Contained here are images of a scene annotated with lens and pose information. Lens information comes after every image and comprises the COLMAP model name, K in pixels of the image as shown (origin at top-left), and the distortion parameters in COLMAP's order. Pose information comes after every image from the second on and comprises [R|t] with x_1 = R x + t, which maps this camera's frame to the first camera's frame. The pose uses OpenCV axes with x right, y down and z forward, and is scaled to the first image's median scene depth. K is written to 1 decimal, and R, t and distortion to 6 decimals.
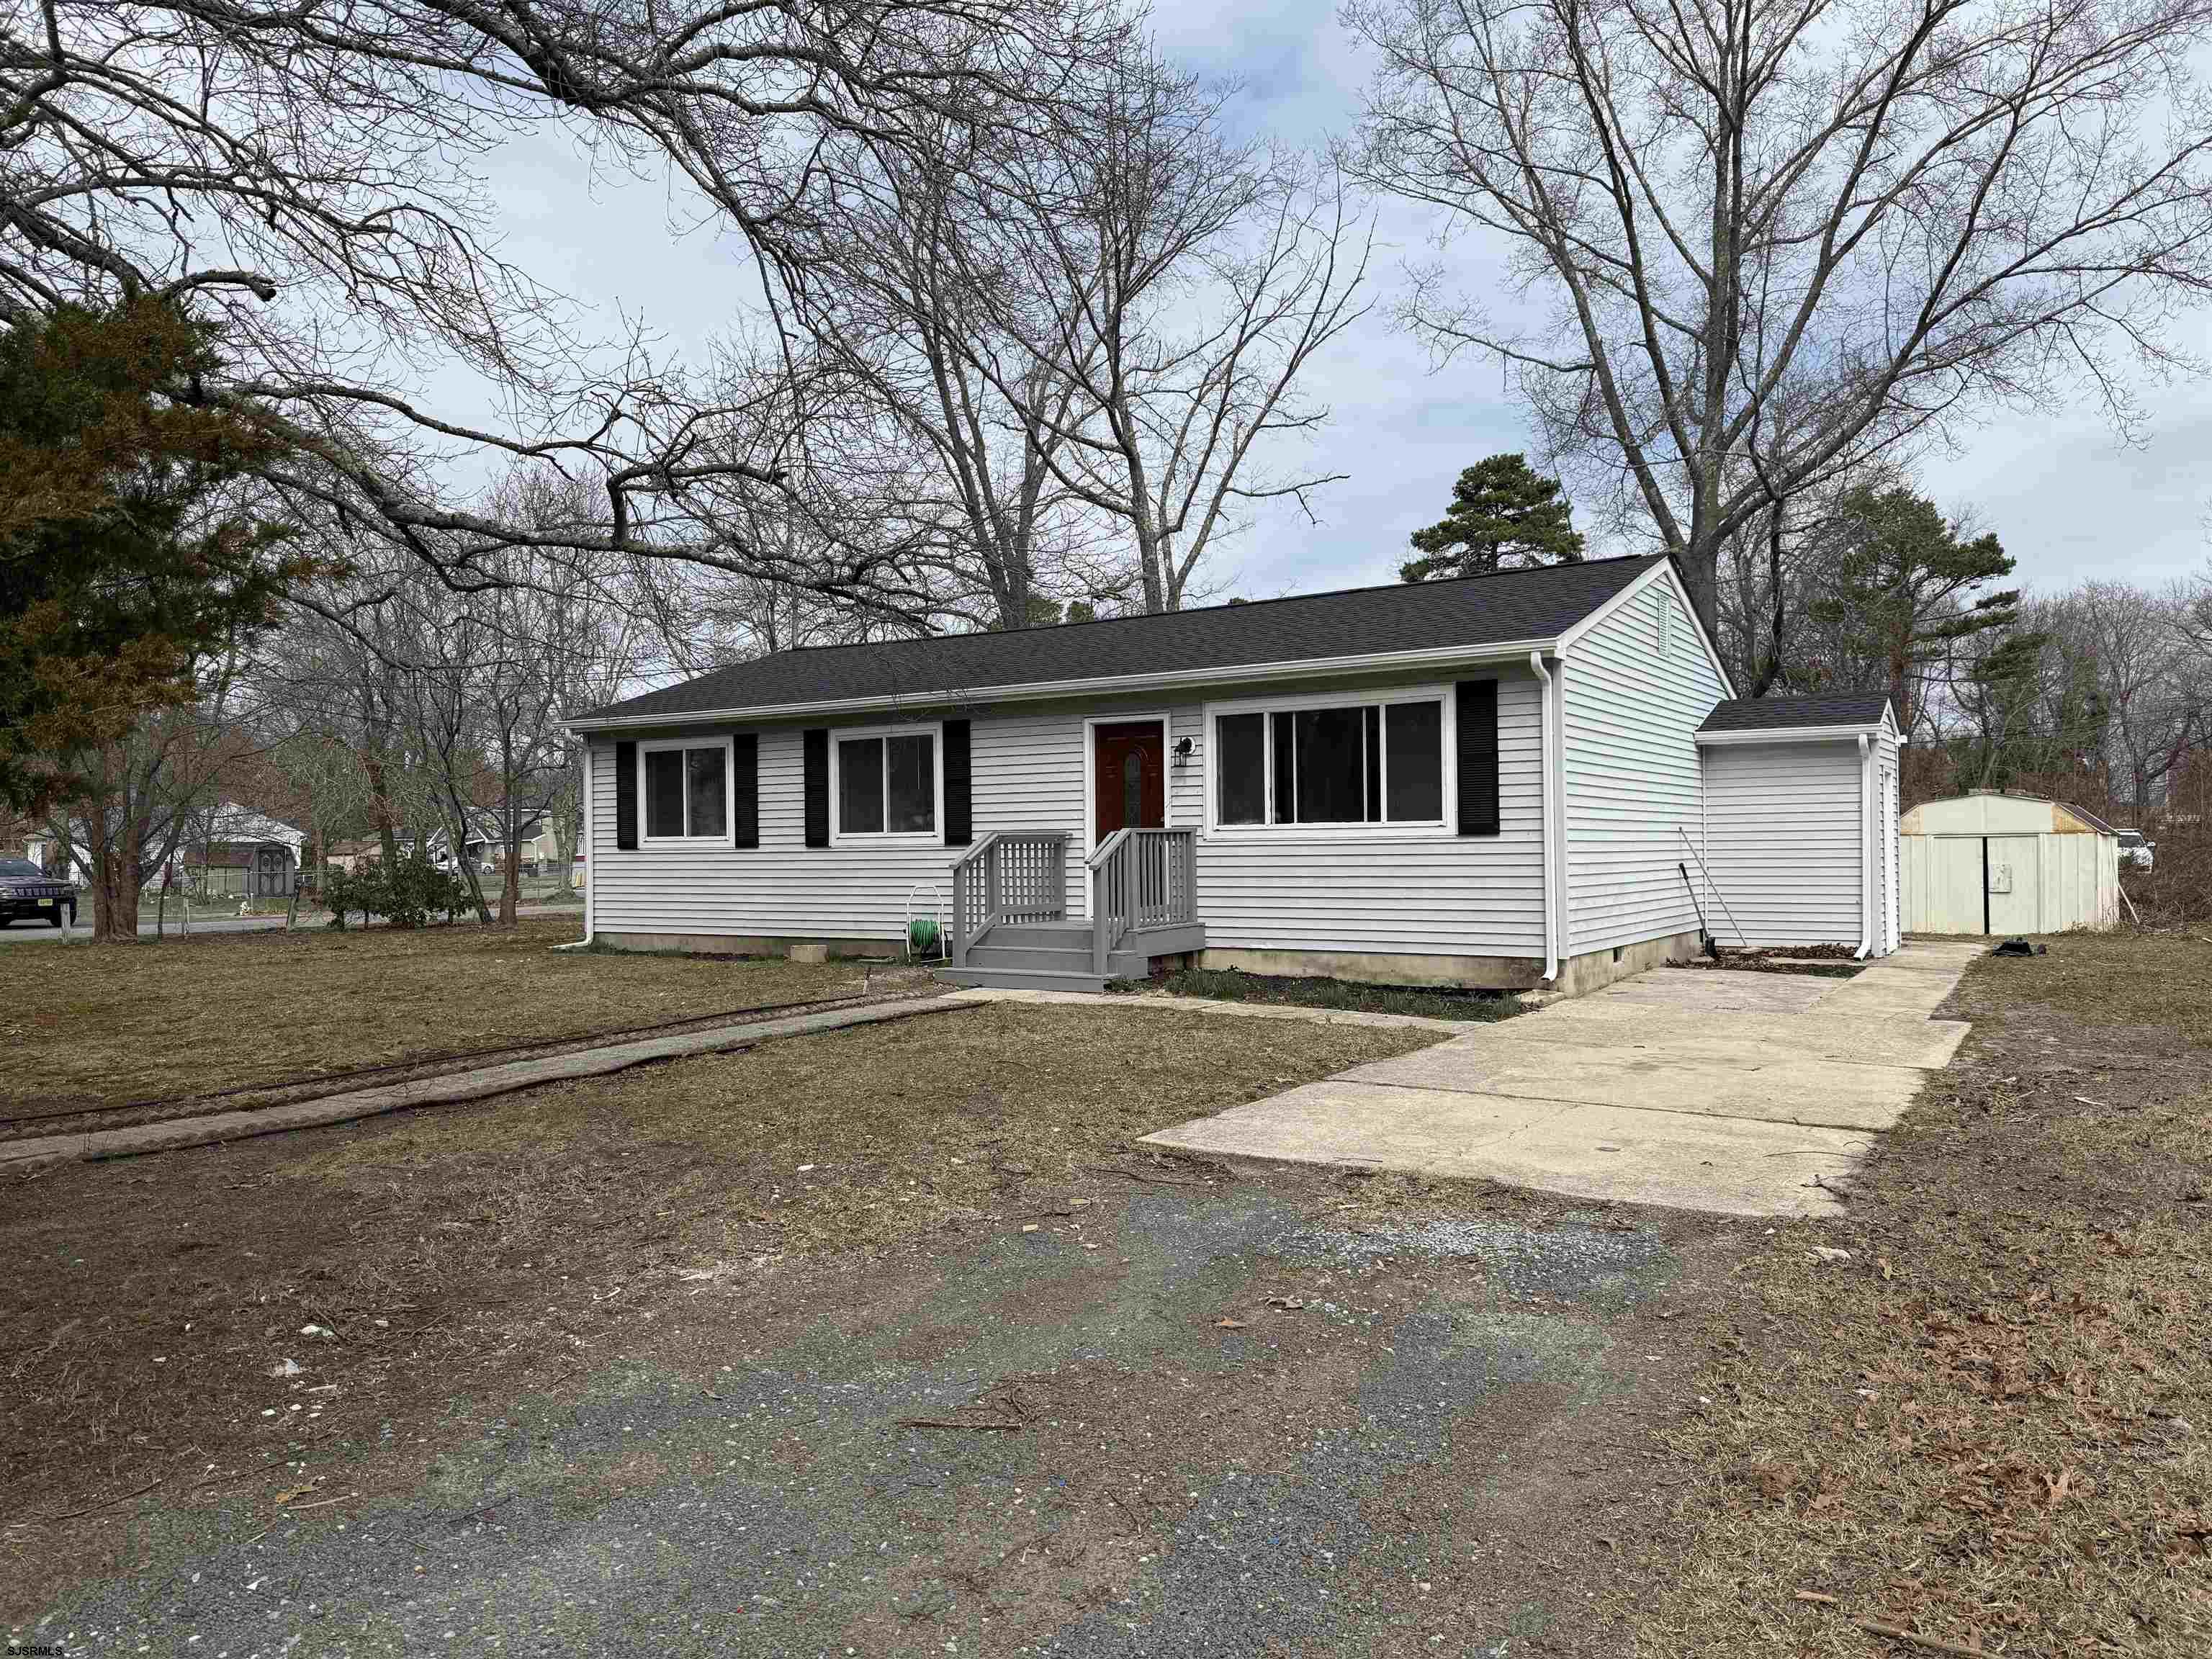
lens RADIAL K [[1539.8, 0, 1106.0], [0, 1539.8, 829.5], [0, 0, 1]] dist [0.078557, -0.092128]
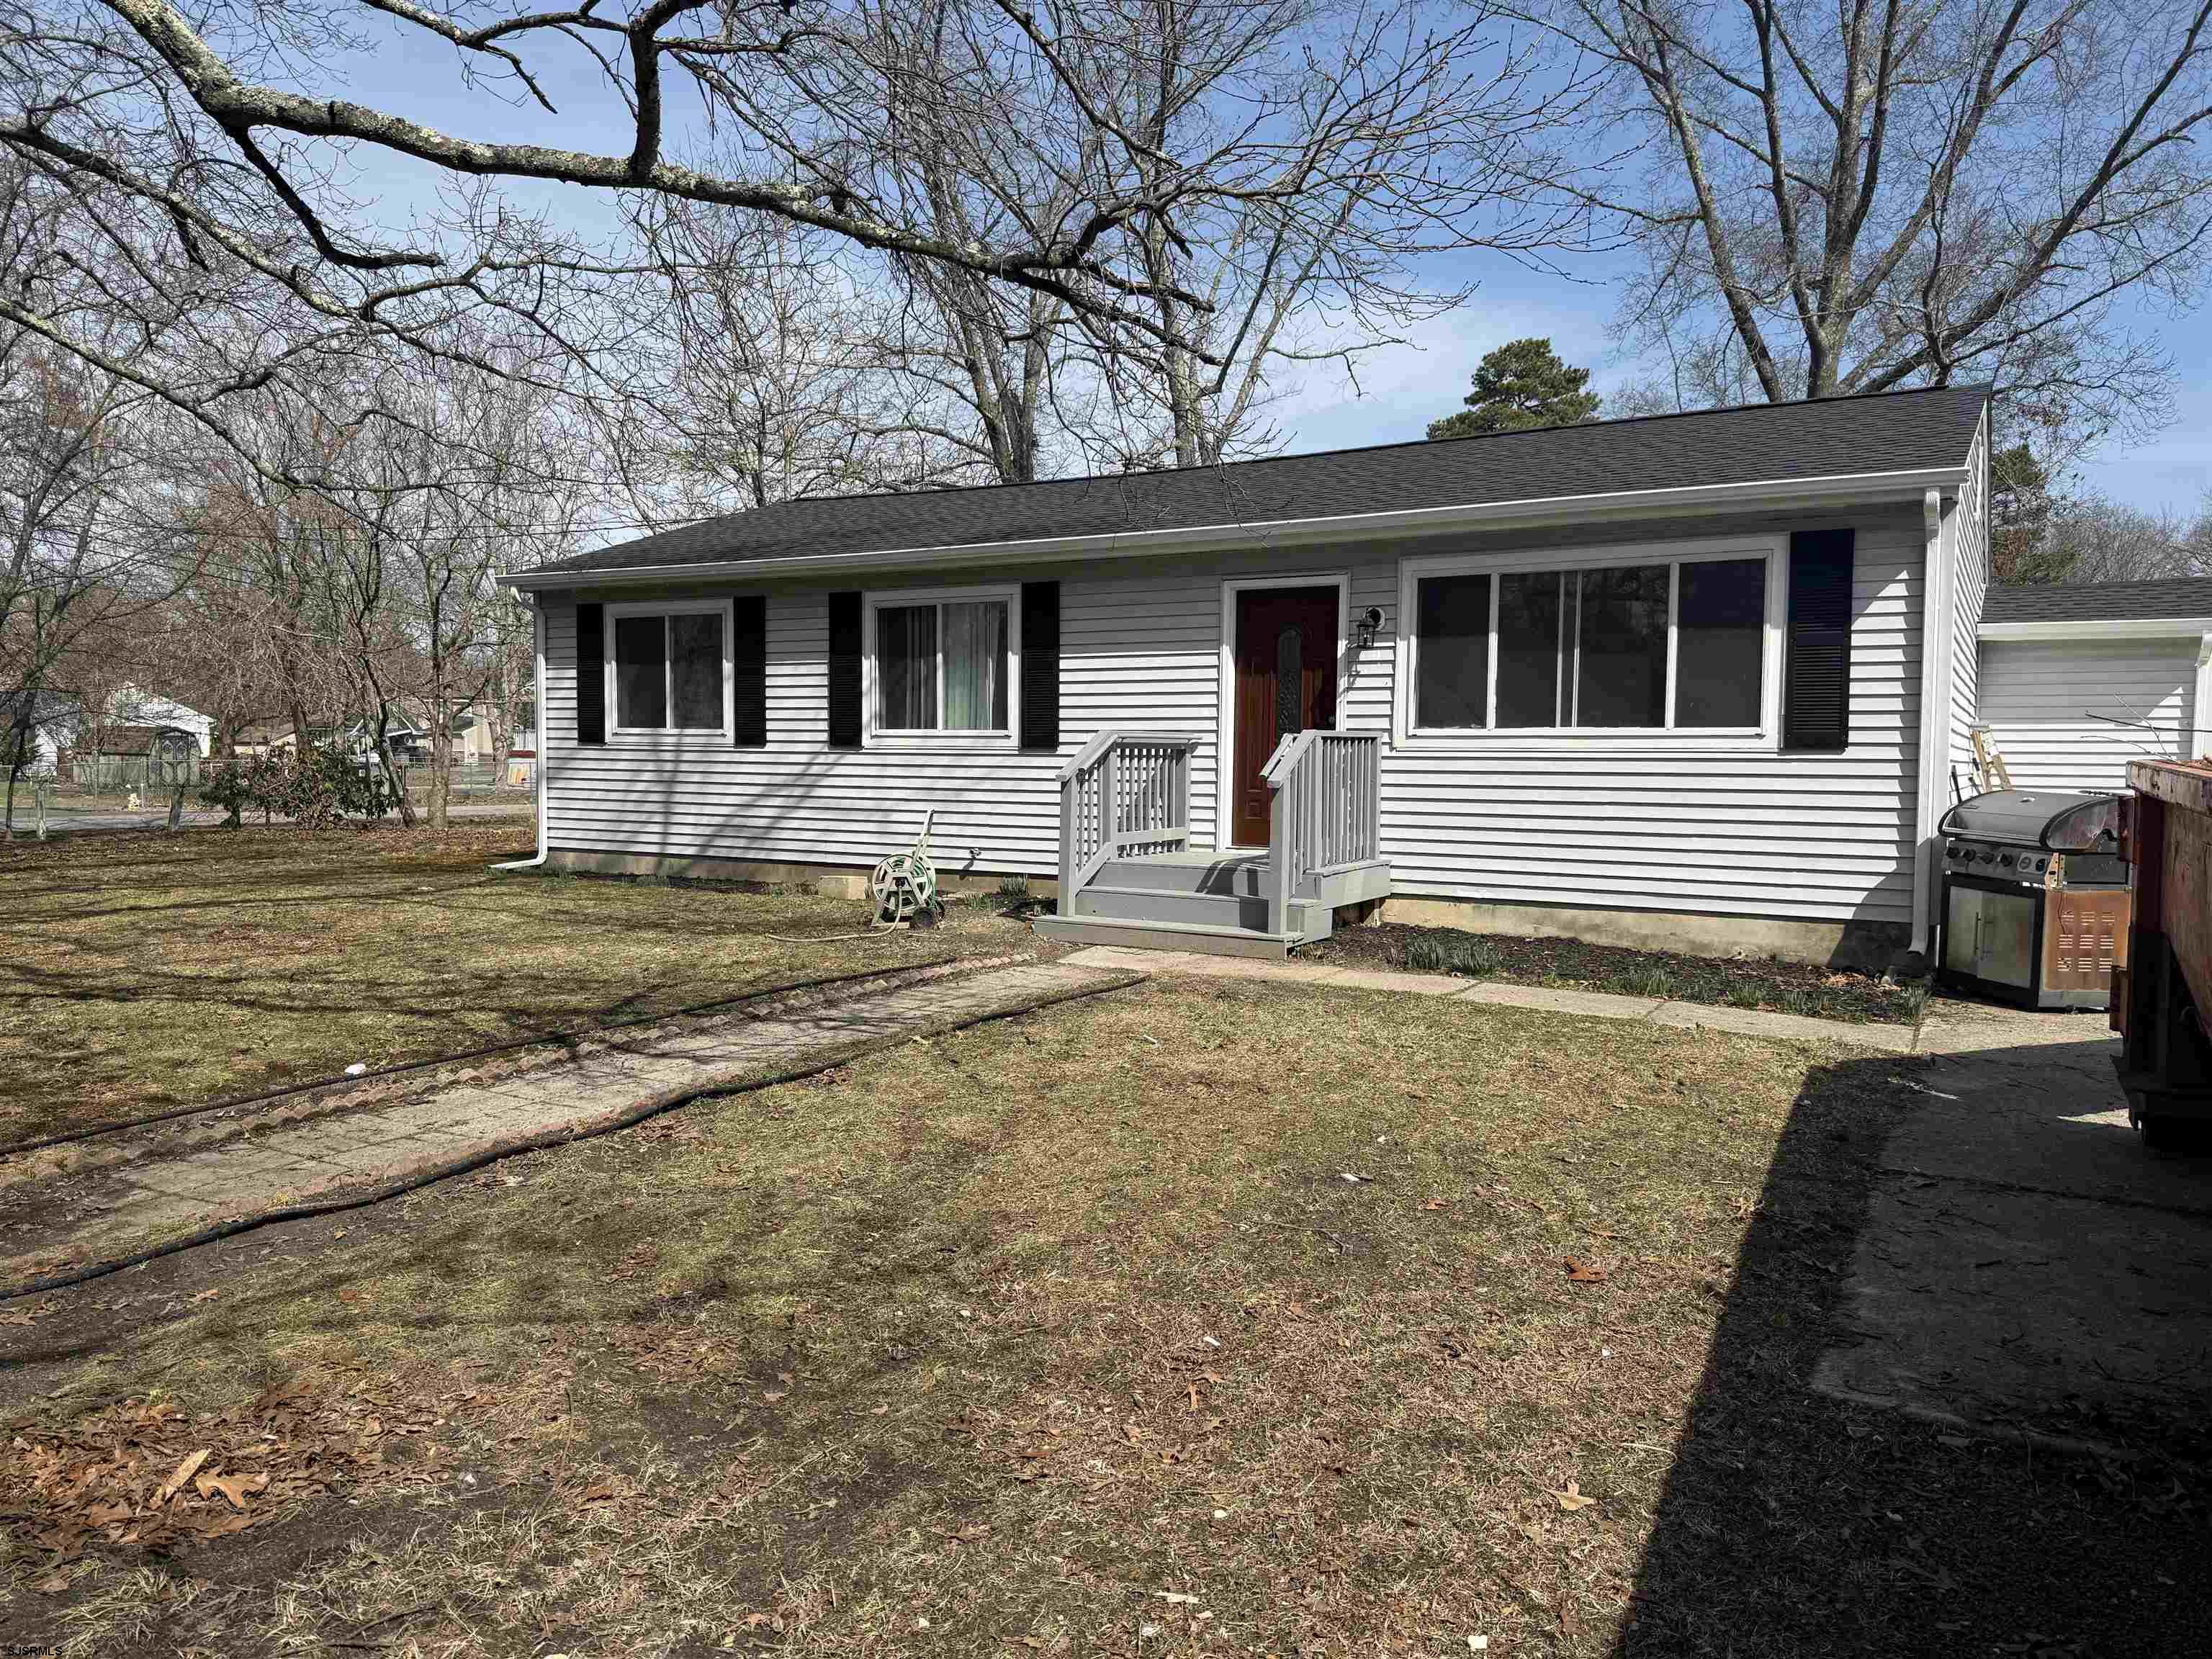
lens RADIAL K [[1539.8, 0, 1106.0], [0, 1539.8, 829.5], [0, 0, 1]] dist [0.078557, -0.092128]
pose [[0.998994, 0.021011, 0.039610, -0.083142], [-0.023316, 0.998005, 0.058666, 0.004355], [-0.038298, -0.059531, 0.997492, 0.216391]]
